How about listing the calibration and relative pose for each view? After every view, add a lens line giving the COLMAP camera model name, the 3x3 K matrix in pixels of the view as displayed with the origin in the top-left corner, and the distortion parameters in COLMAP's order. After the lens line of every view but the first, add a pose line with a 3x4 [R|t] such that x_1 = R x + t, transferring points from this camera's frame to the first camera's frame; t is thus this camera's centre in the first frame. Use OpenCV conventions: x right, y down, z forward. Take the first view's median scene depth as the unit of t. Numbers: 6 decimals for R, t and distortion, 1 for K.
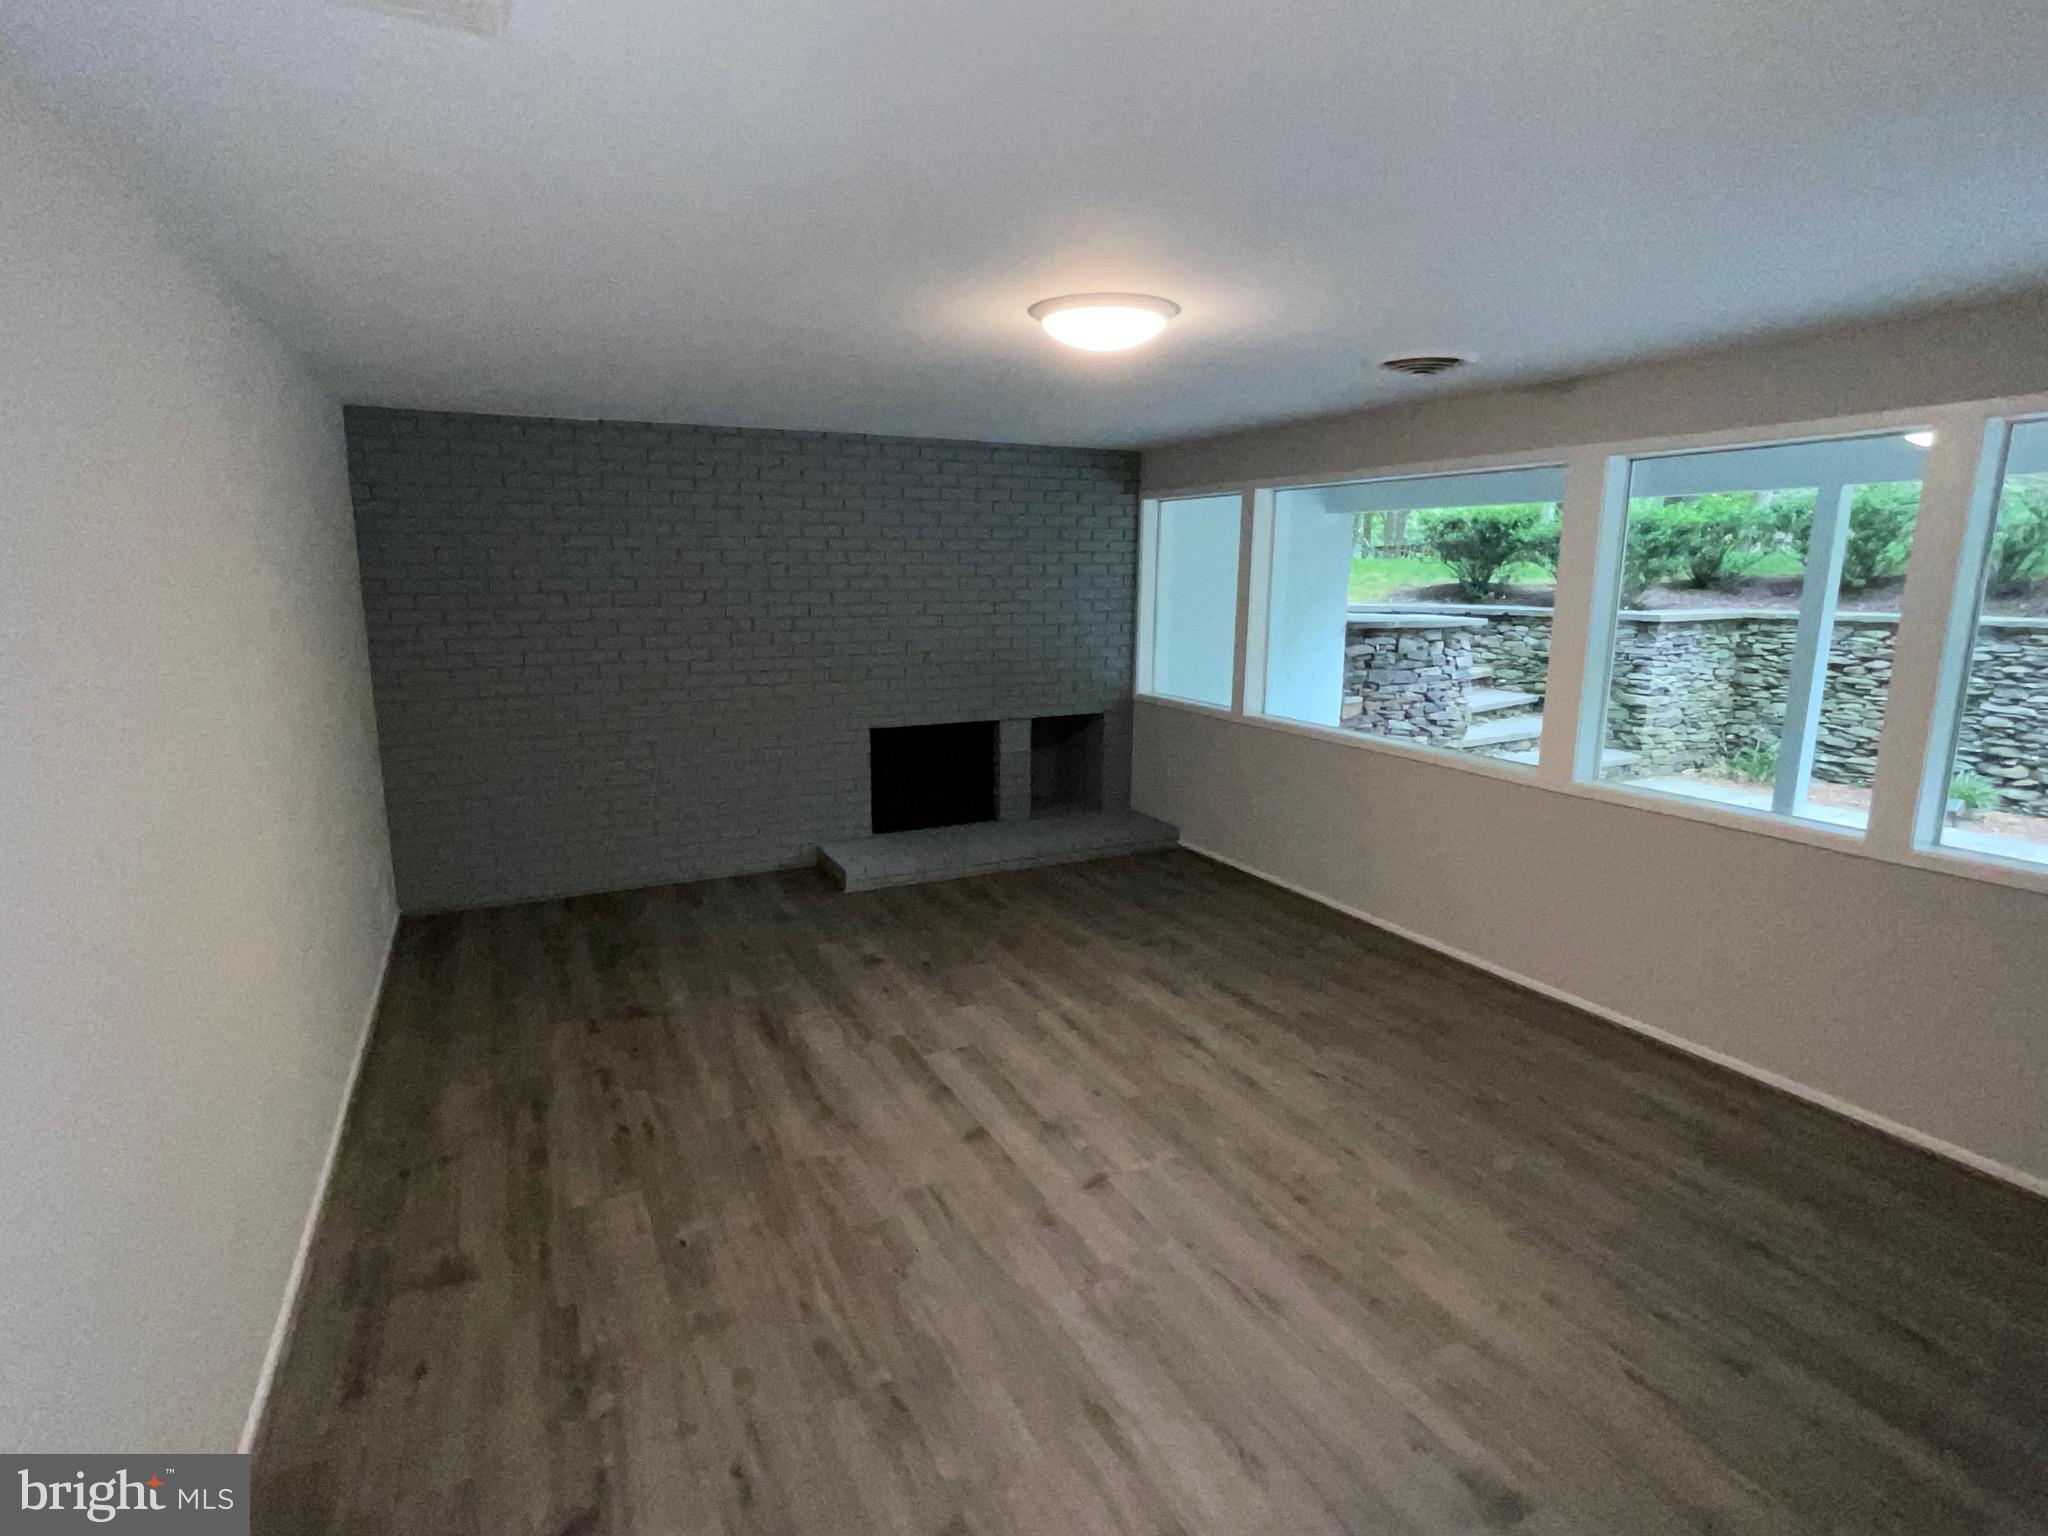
lens RADIAL K [[1046.5, 0, 1027.0], [0, 1046.5, 772.7], [0, 0, 1]] dist [0.006211, 0.000891]
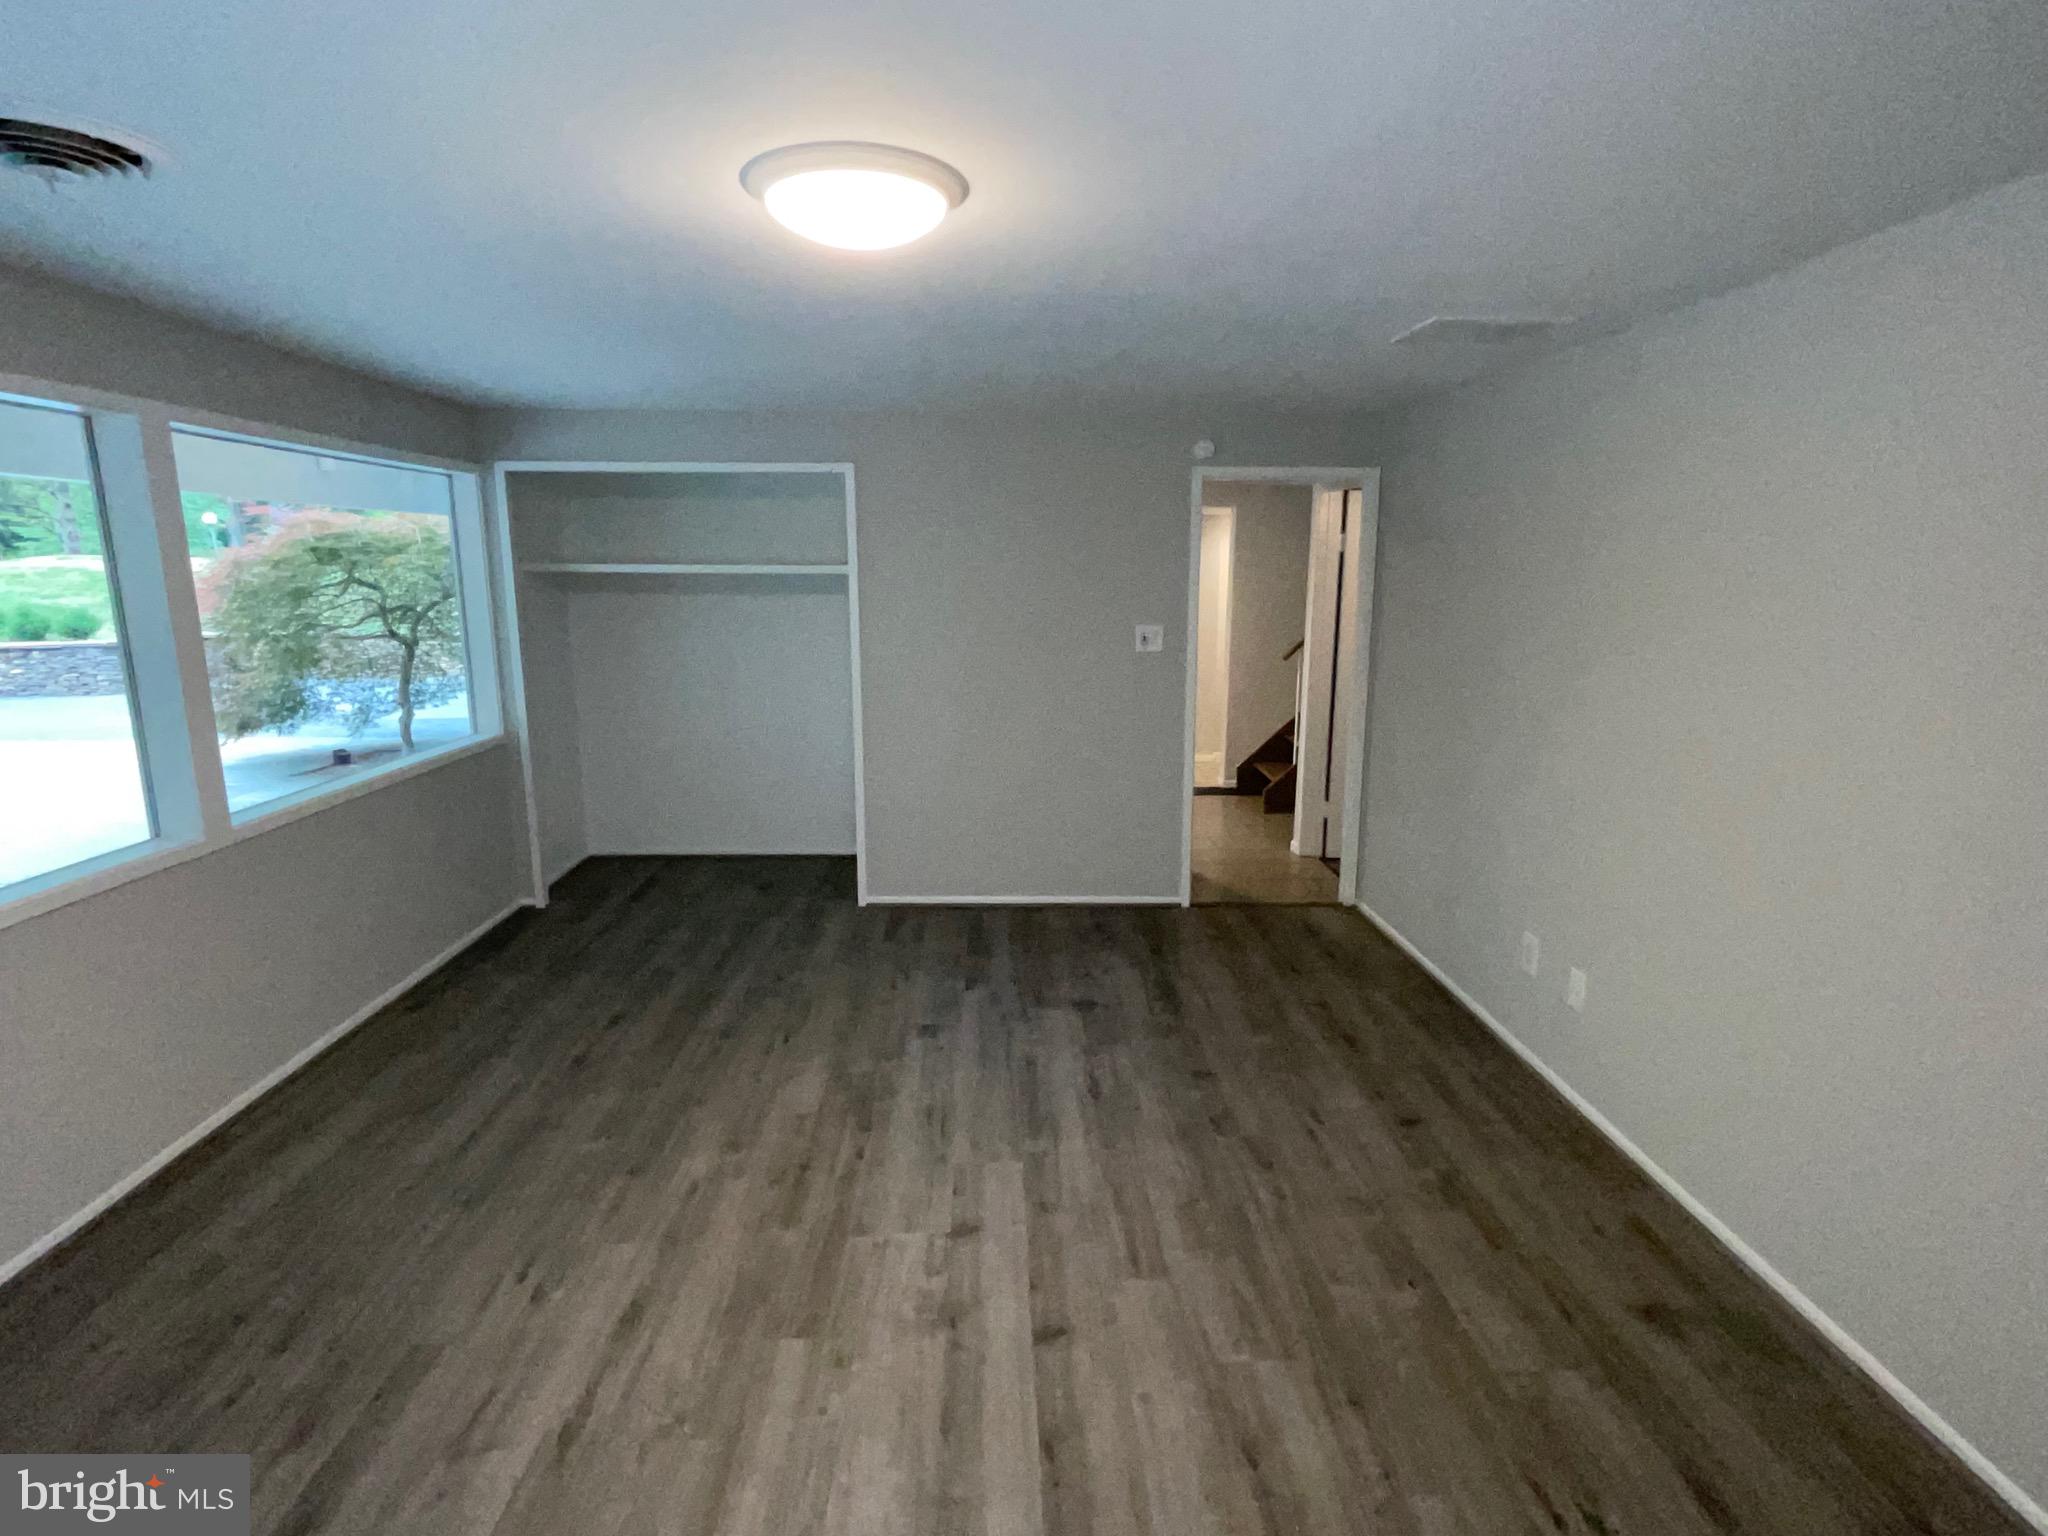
lens RADIAL K [[1046.5, 0, 1030.1], [0, 1046.5, 768.1], [0, 0, 1]] dist [0.006211, 0.000891]
pose [[-0.910921, -0.084546, 0.403825, -0.333935], [0.073206, 0.930127, 0.359867, -0.324249], [-0.406034, 0.357373, -0.841083, 1.651206]]
